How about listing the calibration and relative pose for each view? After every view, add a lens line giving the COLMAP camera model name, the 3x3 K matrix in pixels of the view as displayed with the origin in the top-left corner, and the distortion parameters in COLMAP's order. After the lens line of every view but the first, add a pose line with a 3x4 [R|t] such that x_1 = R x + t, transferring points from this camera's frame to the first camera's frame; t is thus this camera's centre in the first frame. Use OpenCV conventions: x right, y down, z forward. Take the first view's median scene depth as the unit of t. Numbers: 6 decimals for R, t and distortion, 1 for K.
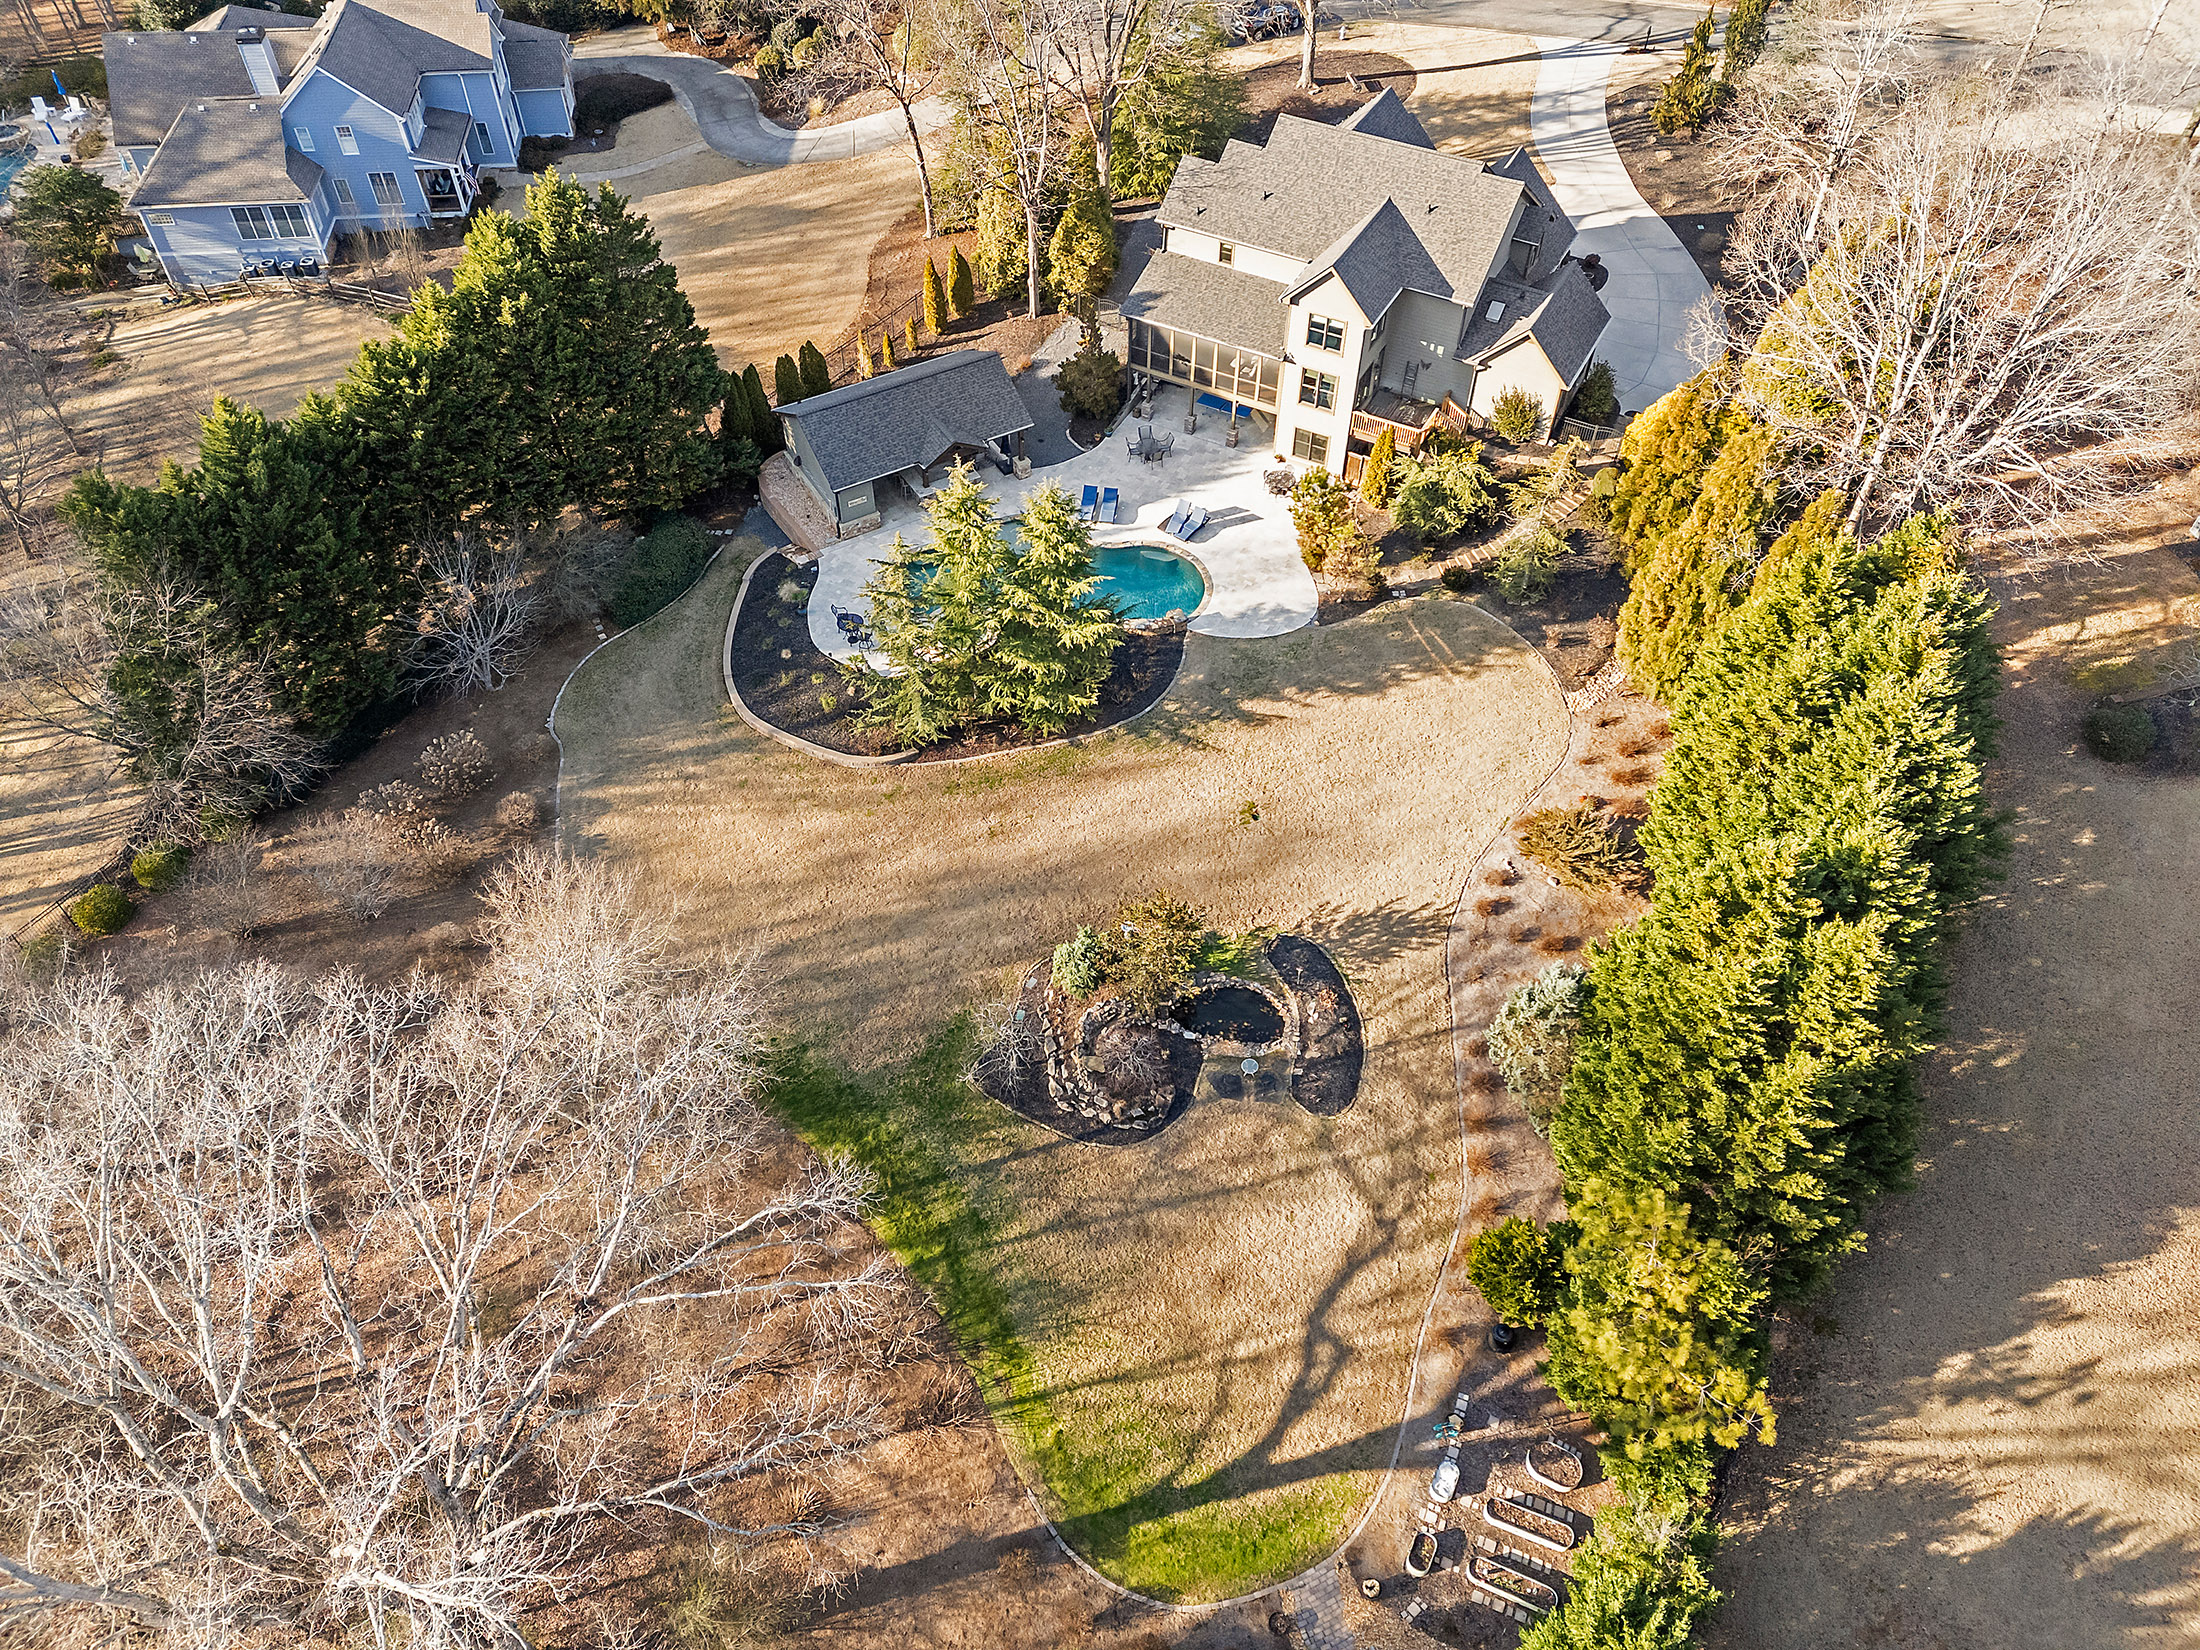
lens RADIAL K [[1590.0, 0, 1100.0], [0, 1590.0, 825.0], [0, 0, 1]] dist [0.102491, -0.099762]
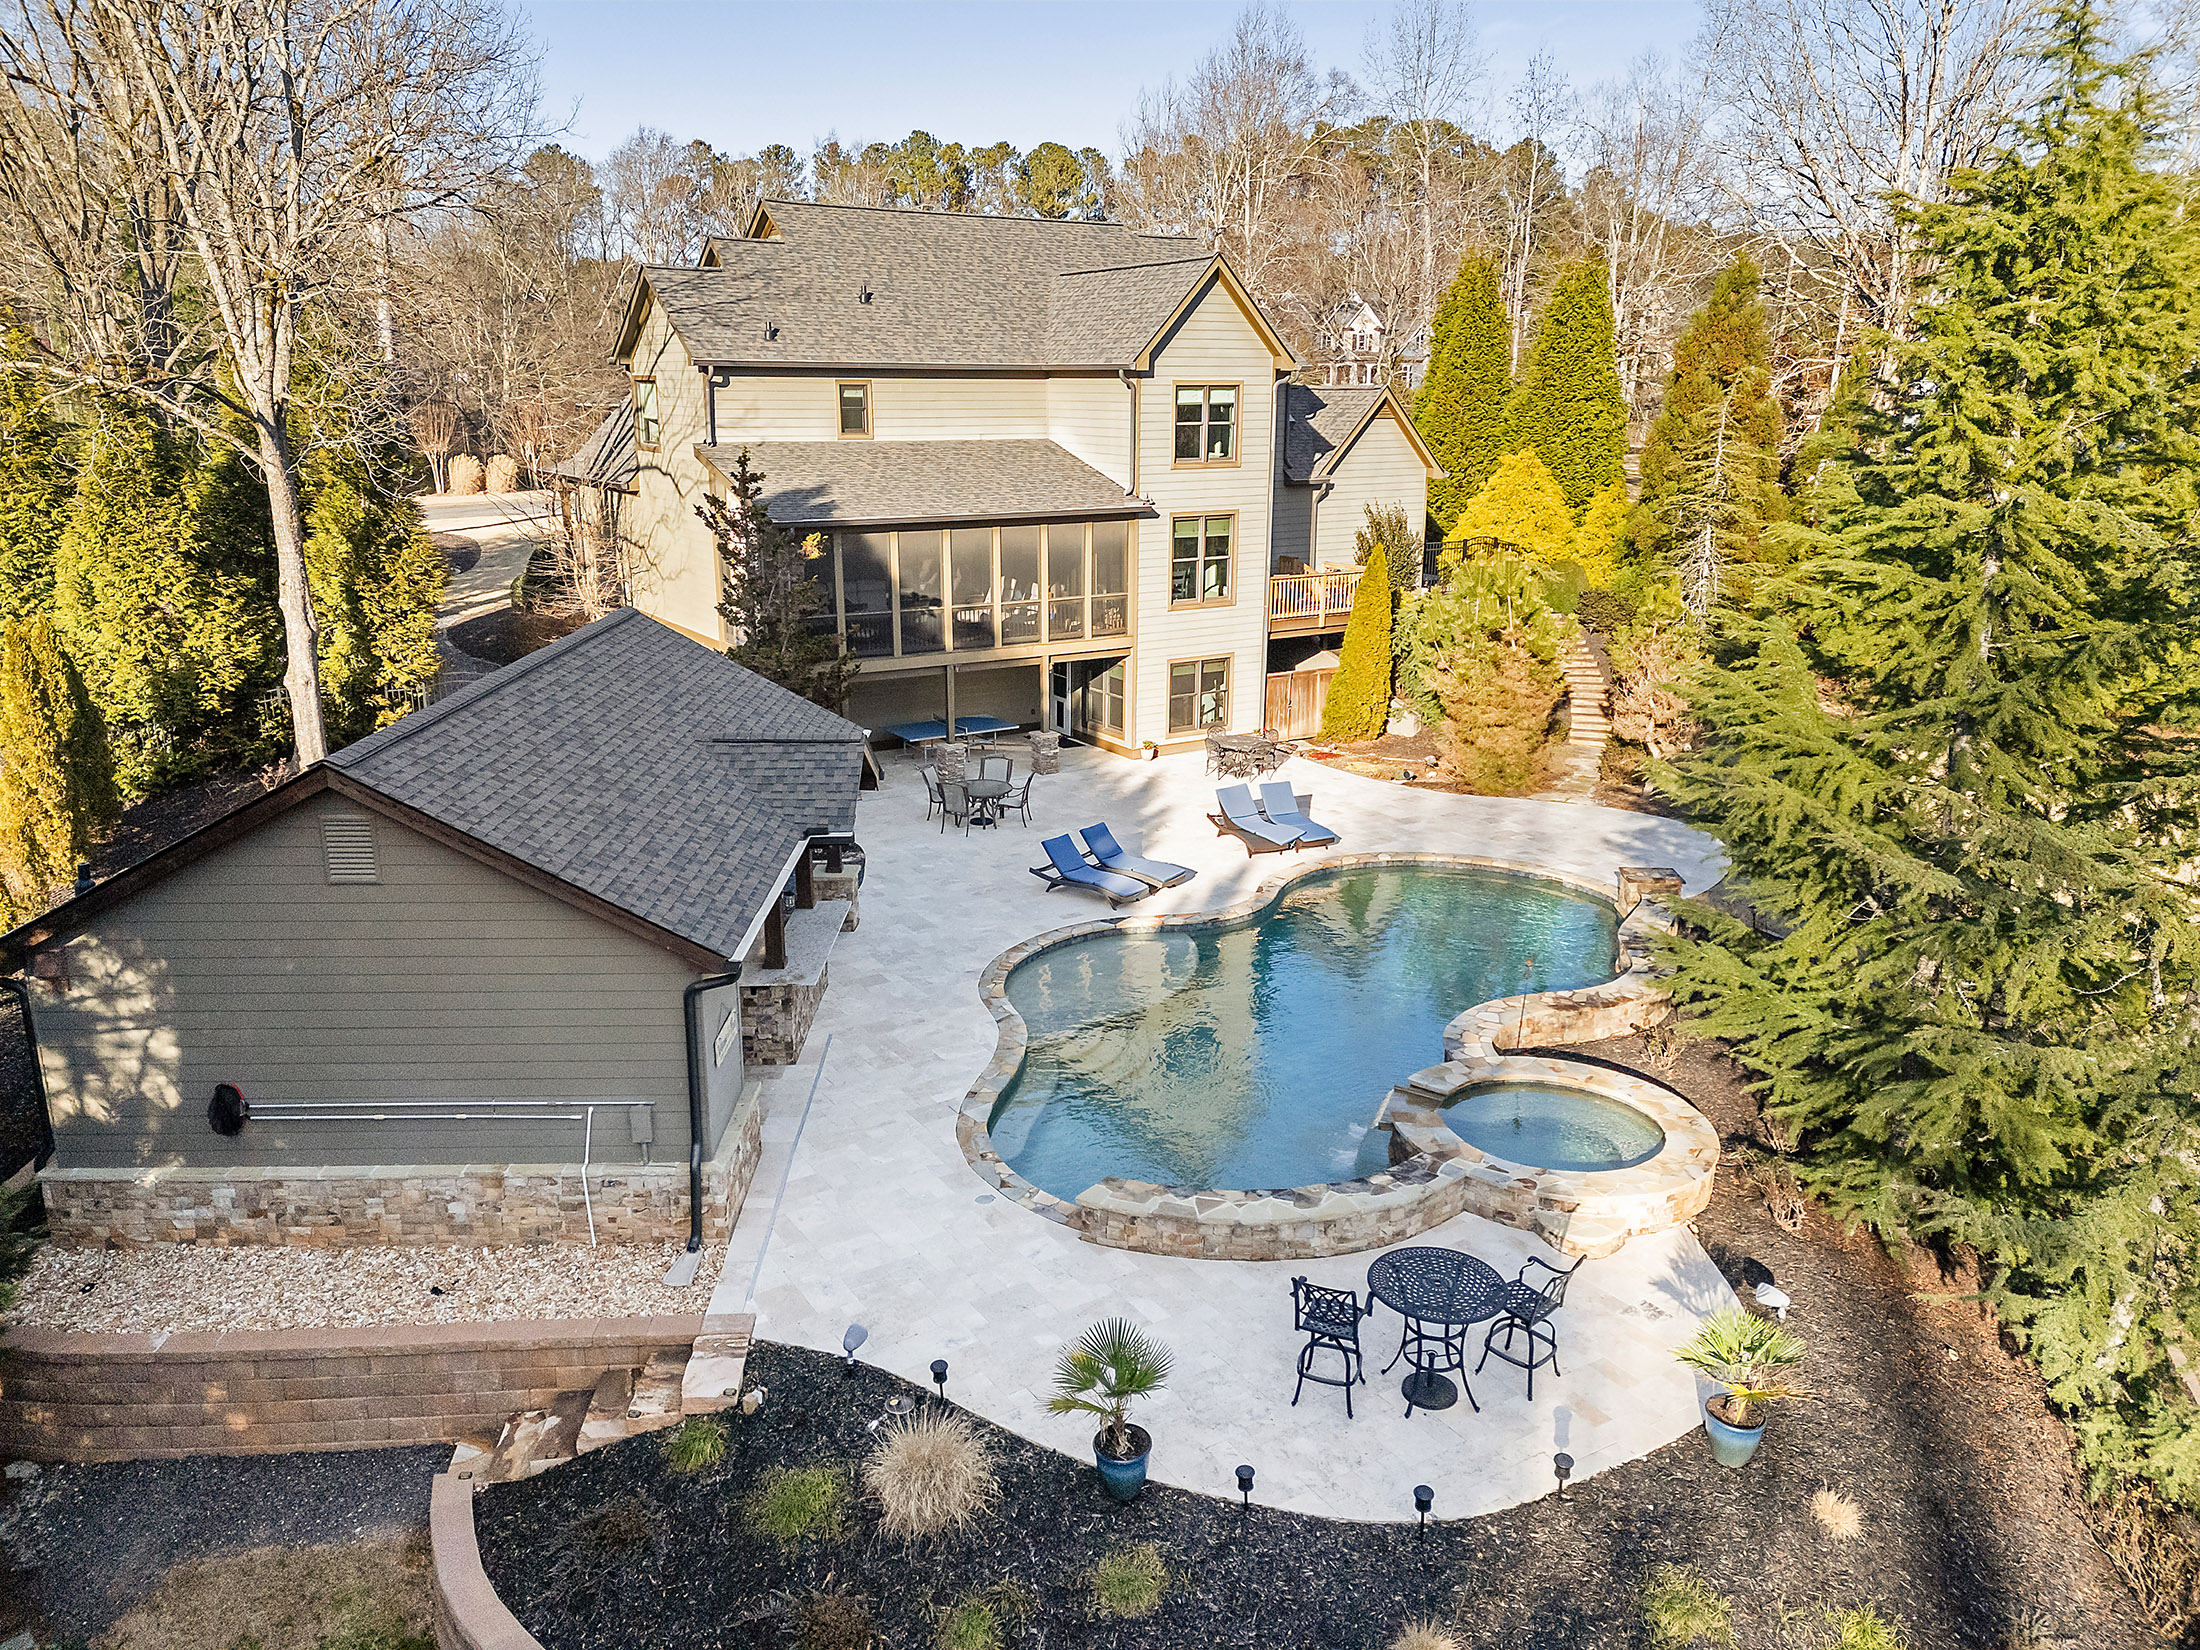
lens RADIAL K [[1590.0, 0, 1100.0], [0, 1590.0, 825.0], [0, 0, 1]] dist [0.102491, -0.099762]
pose [[0.495950, -0.237718, 0.835179, -0.323565], [0.653676, 0.735331, -0.178871, -0.158826], [-0.571612, 0.634648, 0.520078, 0.885443]]
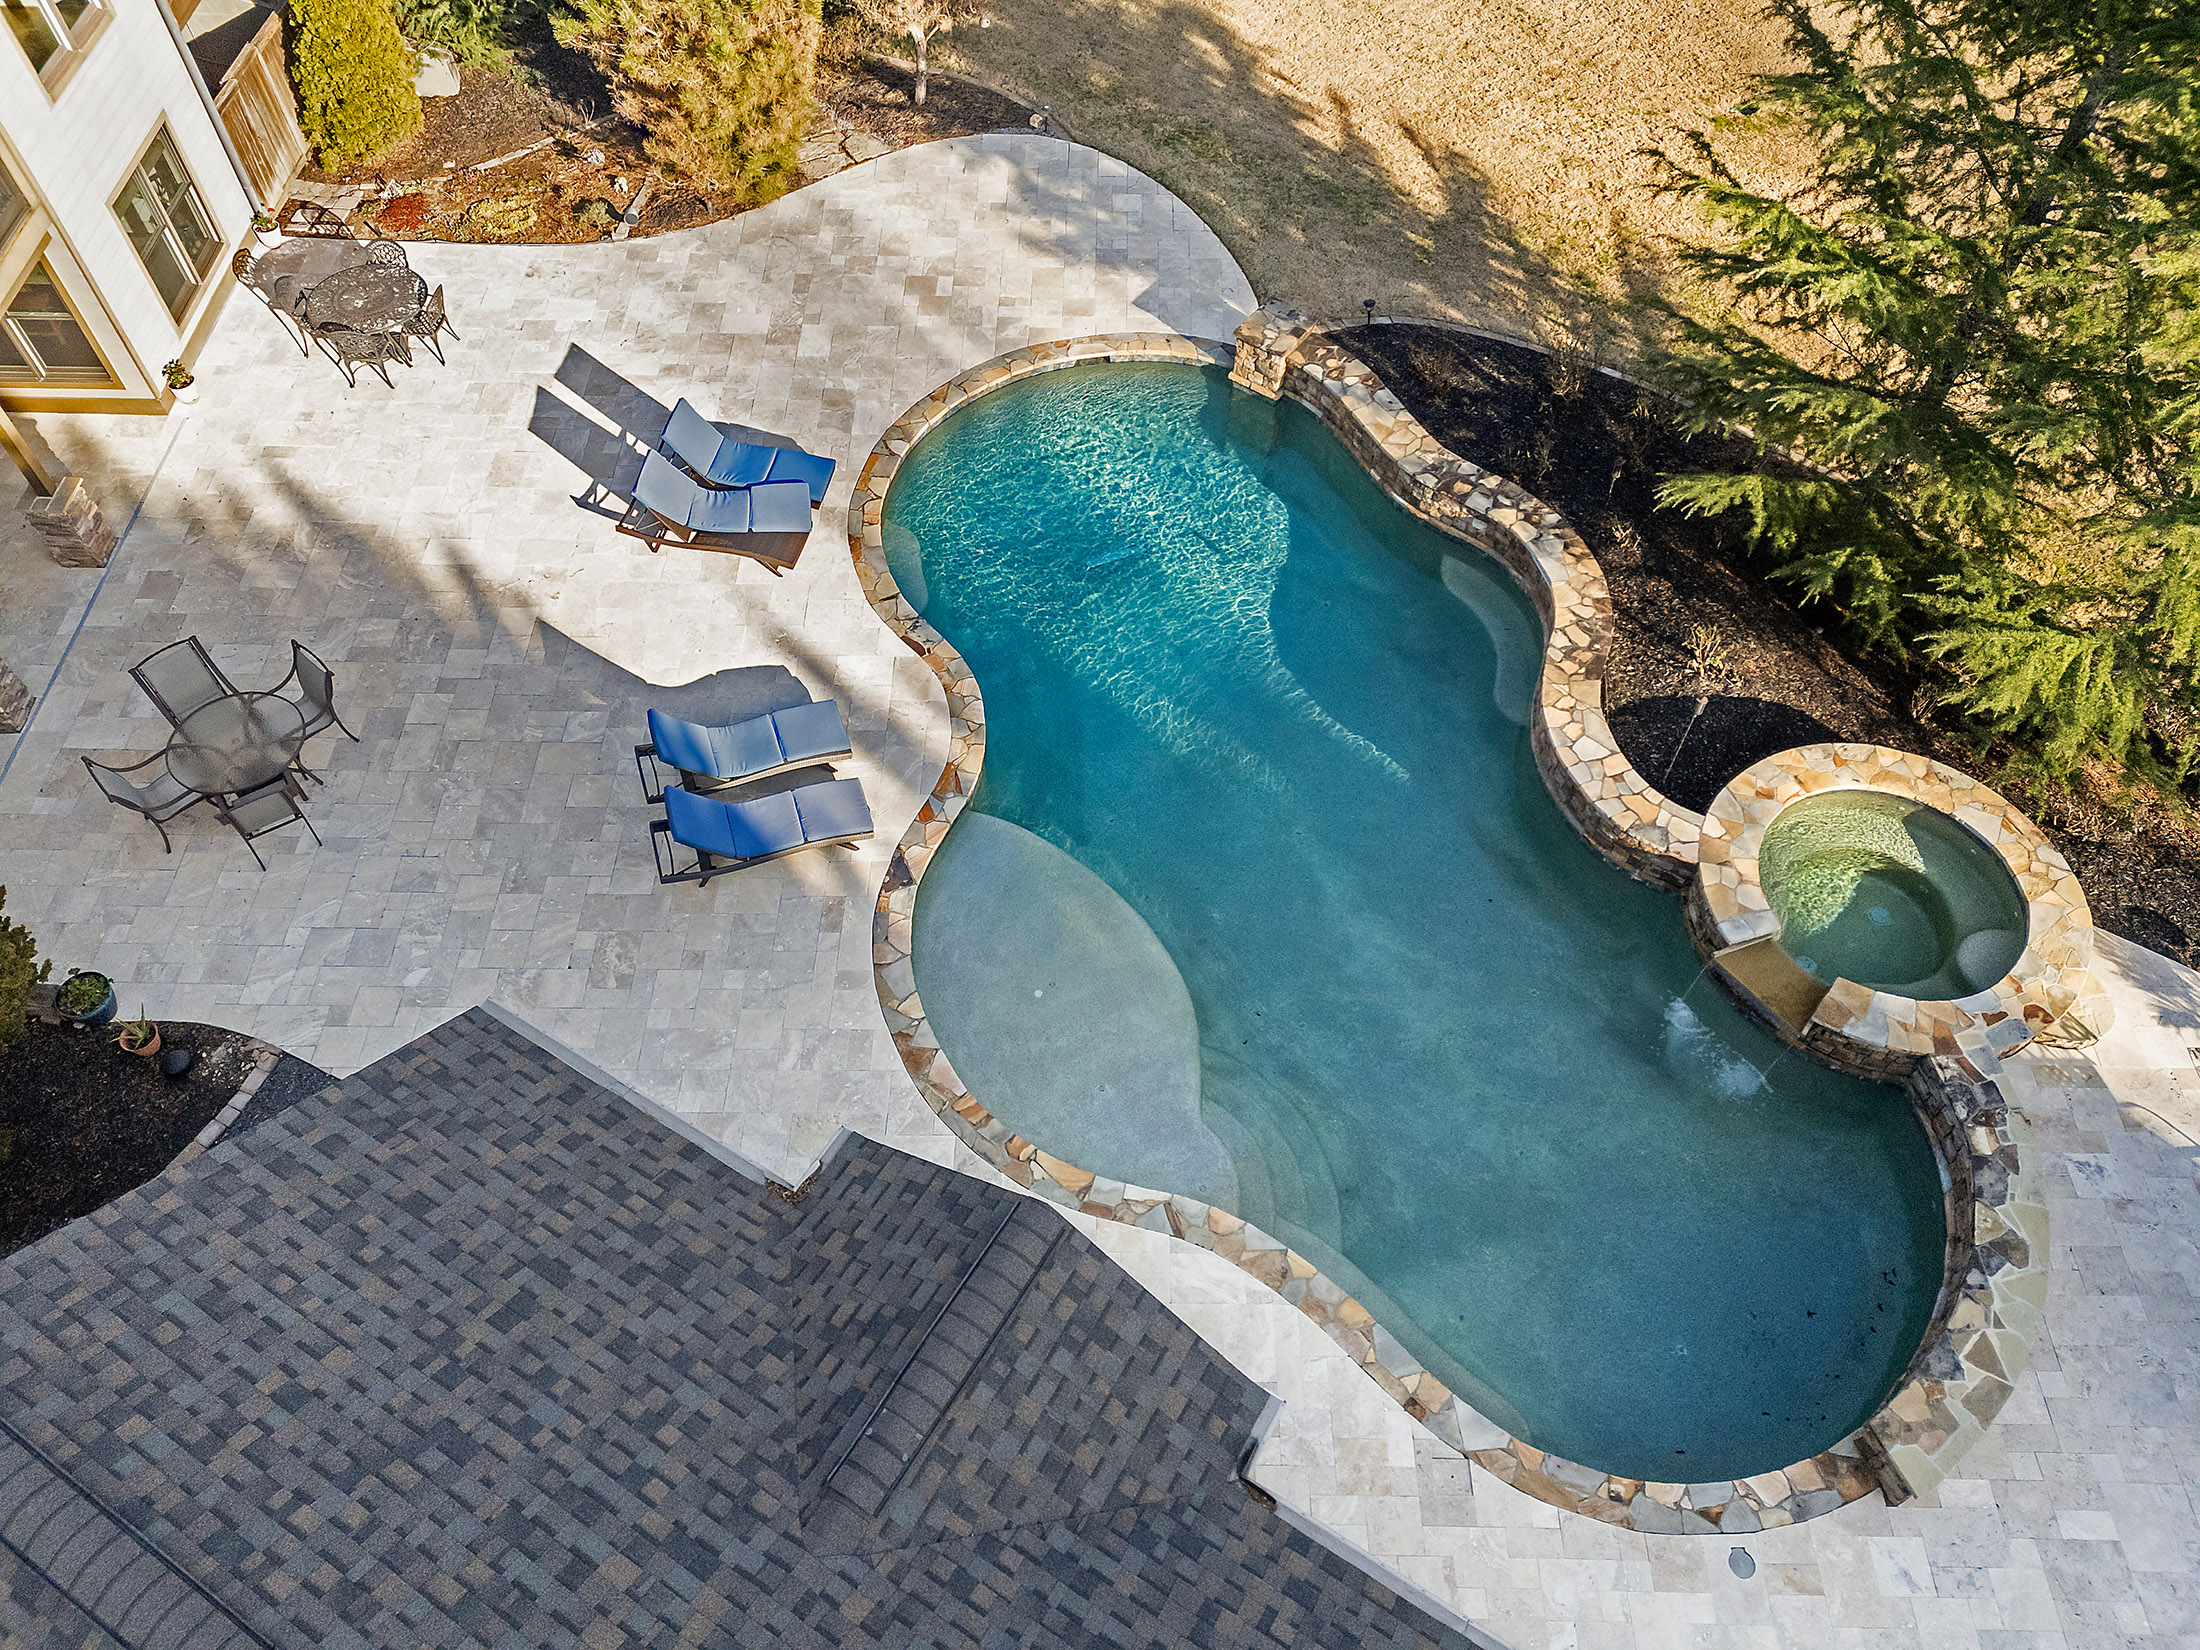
lens RADIAL K [[1590.0, 0, 1100.0], [0, 1590.0, 825.0], [0, 0, 1]] dist [0.102491, -0.099762]
pose [[-0.457094, -0.721899, 0.519544, -0.144223], [0.663600, 0.112129, 0.739636, -0.351729], [-0.592199, 0.682853, 0.427799, 0.972739]]
